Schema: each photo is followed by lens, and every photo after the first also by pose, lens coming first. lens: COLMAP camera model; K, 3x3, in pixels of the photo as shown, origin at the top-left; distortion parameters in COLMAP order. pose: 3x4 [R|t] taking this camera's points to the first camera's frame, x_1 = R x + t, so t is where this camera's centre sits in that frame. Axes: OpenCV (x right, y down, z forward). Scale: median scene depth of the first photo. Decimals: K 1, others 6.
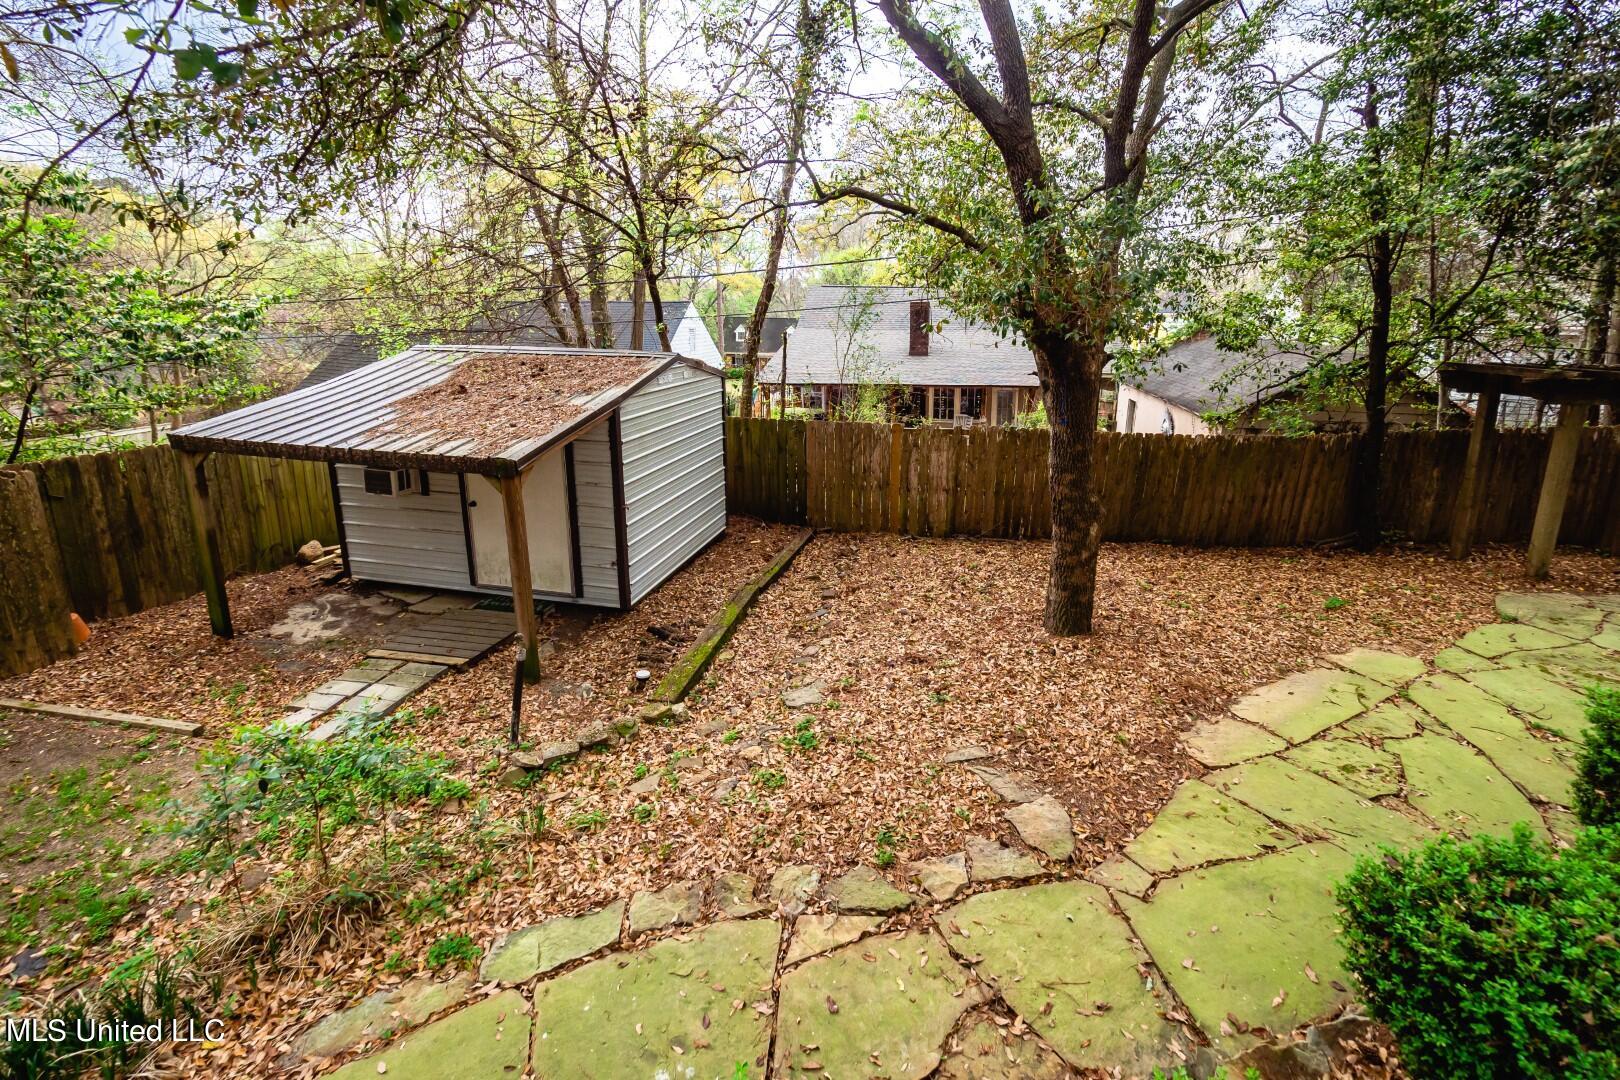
lens RADIAL K [[656.7, 0, 802.2], [0, 656.7, 531.9], [0, 0, 1]] dist [-0.002800, -0.000580]
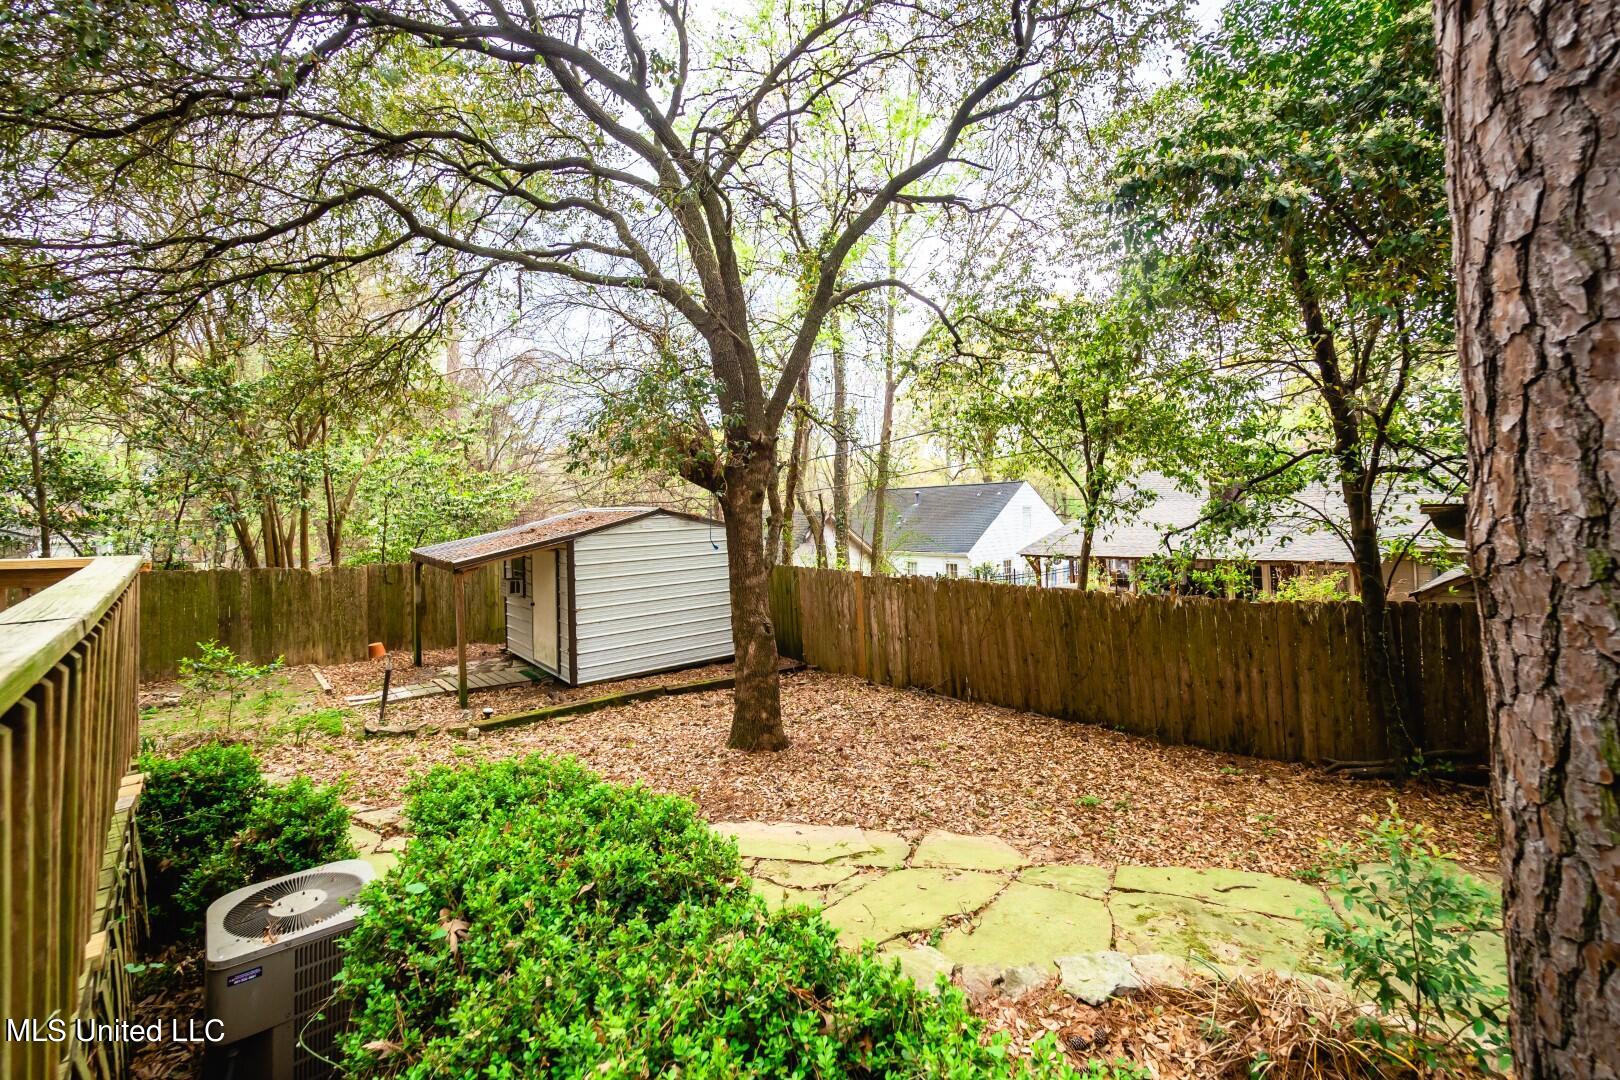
lens RADIAL K [[656.7, 0, 802.2], [0, 656.7, 531.9], [0, 0, 1]] dist [-0.002800, -0.000580]
pose [[0.797907, 0.002124, -0.602776, 1.066969], [-0.161326, 0.964266, -0.210153, 0.021846], [0.580791, 0.264926, 0.769738, 0.132449]]
